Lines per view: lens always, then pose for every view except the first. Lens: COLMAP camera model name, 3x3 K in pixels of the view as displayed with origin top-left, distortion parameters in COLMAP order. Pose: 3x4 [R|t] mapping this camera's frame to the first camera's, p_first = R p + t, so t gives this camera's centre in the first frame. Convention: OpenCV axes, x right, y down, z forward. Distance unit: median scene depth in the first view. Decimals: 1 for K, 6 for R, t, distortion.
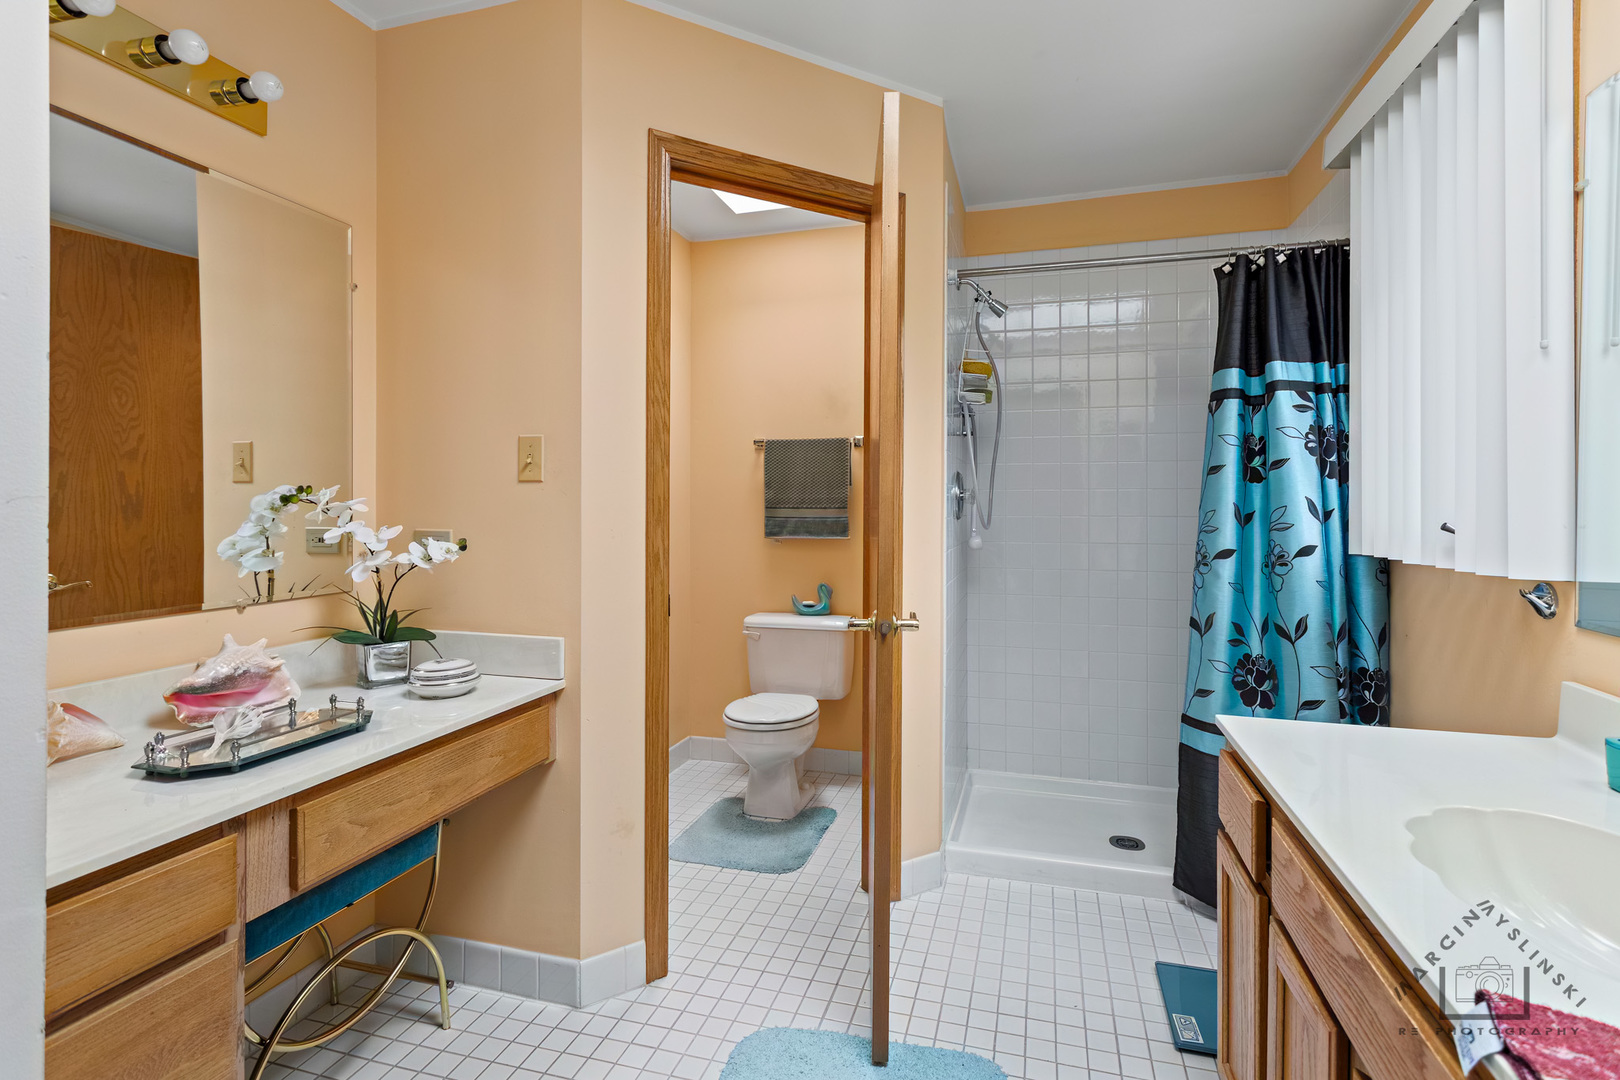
lens RADIAL K [[780.6, 0, 810.4], [0, 780.6, 527.0], [0, 0, 1]] dist [0.000318, 0.000014]
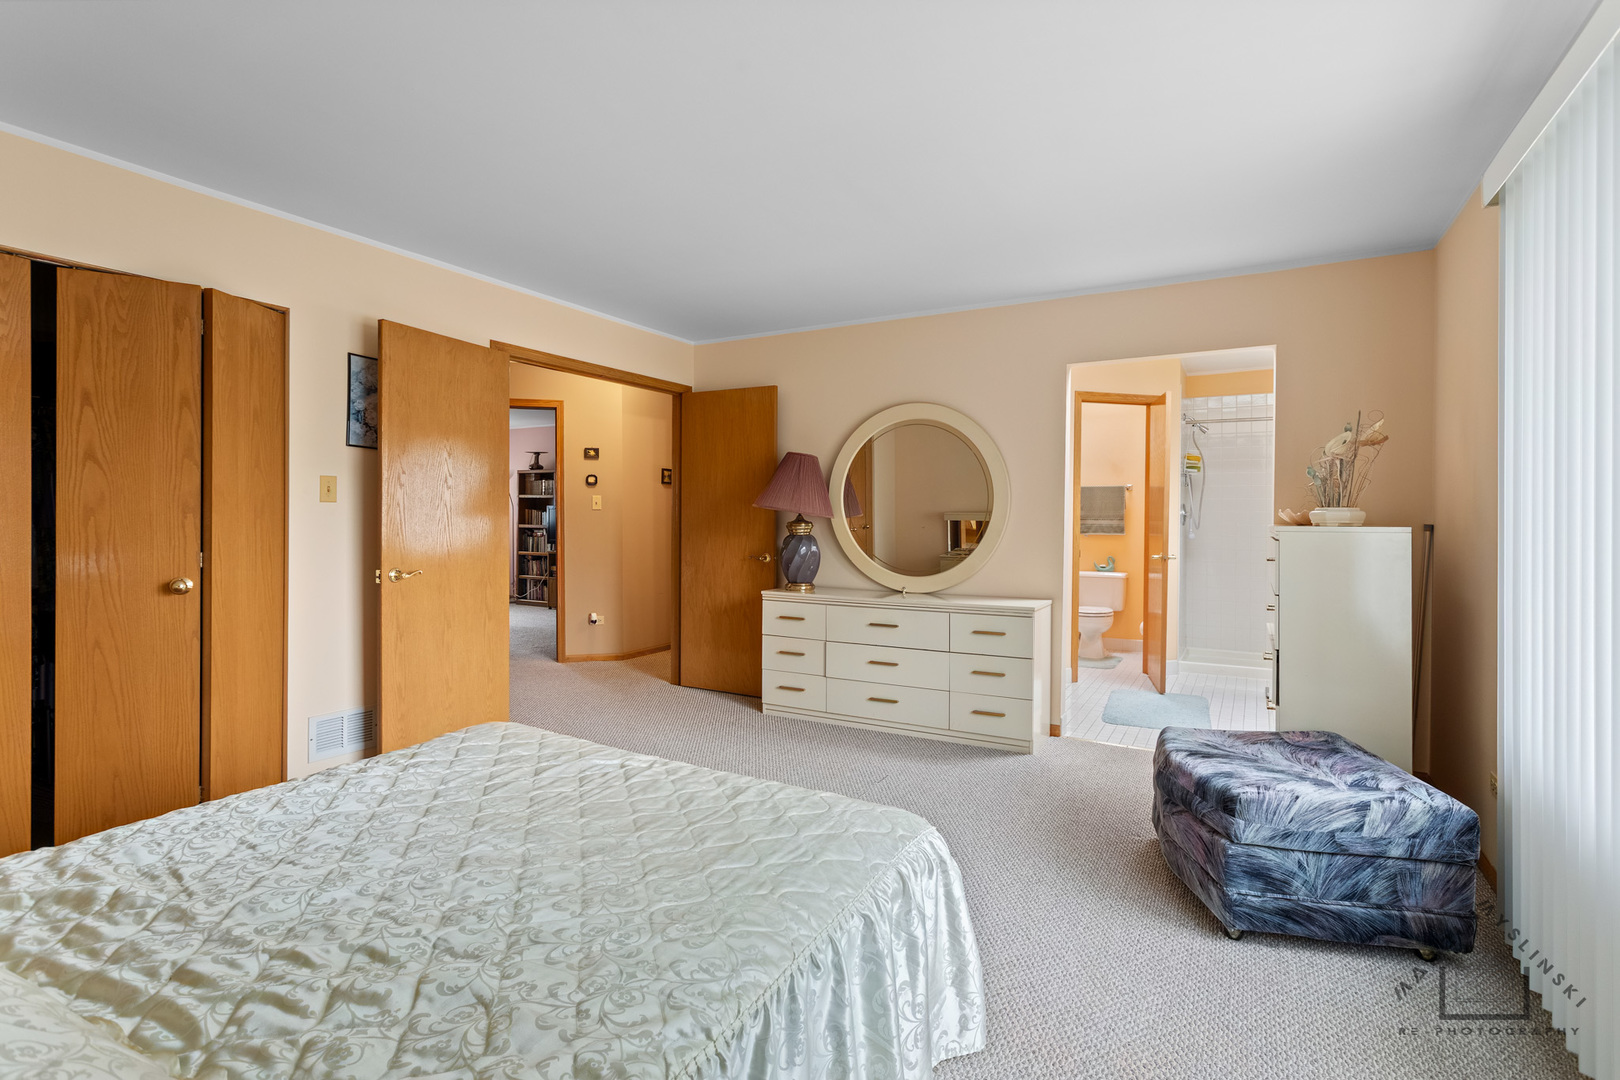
lens RADIAL K [[780.6, 0, 798.5], [0, 780.6, 530.8], [0, 0, 1]] dist [0.000318, 0.000014]
pose [[0.969392, 0.004725, -0.245471, -0.311056], [-0.005453, 0.999983, -0.002285, 0.016151], [0.245456, 0.003553, 0.969401, -1.348476]]
